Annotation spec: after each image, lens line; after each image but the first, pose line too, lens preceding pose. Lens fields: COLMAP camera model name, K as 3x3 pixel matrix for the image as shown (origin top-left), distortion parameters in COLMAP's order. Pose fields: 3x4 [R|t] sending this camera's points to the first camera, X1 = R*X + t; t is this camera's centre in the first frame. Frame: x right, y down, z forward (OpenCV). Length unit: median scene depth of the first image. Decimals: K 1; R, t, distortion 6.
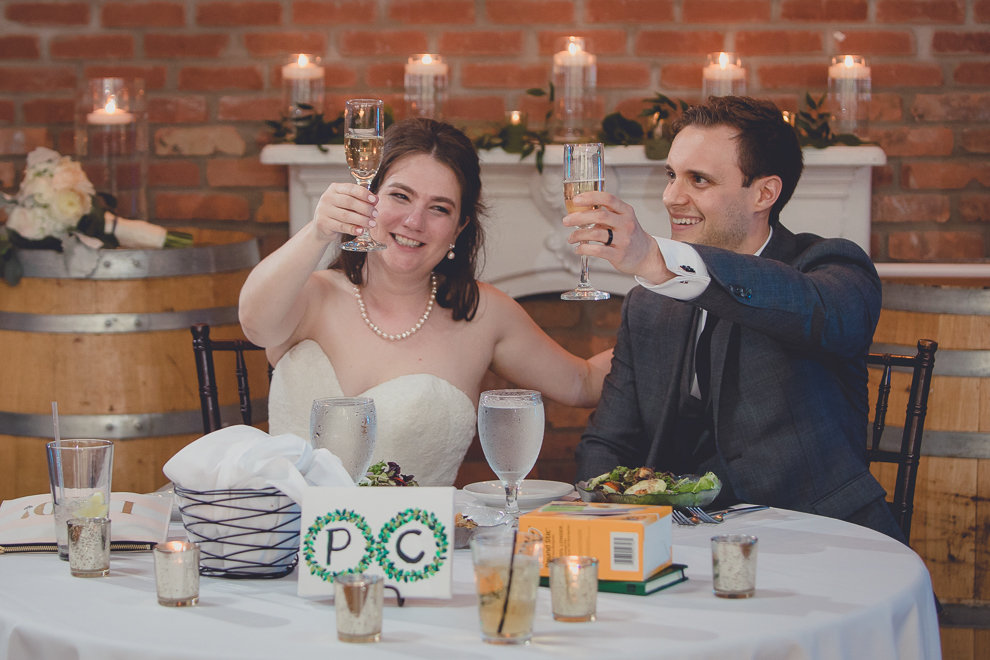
lens RADIAL K [[2446.2, 0, 489.3], [0, 2446.2, 325.6], [0, 0, 1]] dist [-0.197395, 0.000000]
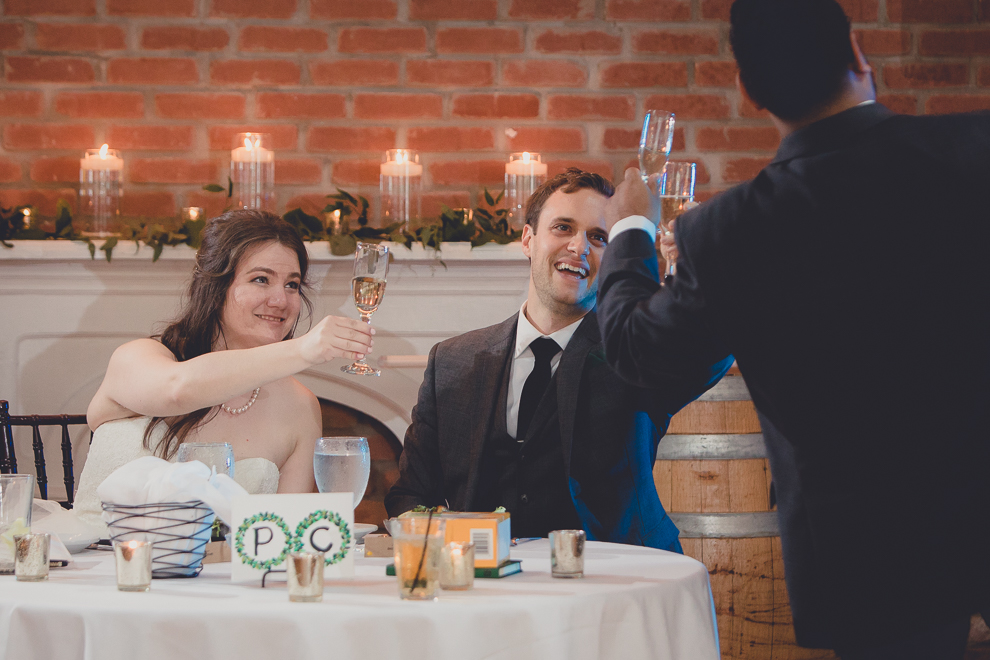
lens RADIAL K [[3174.6, 0, 498.1], [0, 3174.6, 332.1], [0, 0, 1]] dist [0.085908, 0.000000]
pose [[0.981690, -0.004093, 0.190444, -0.123973], [0.014078, 0.998594, -0.051110, 0.033176], [-0.189967, 0.052856, 0.980367, -0.310635]]
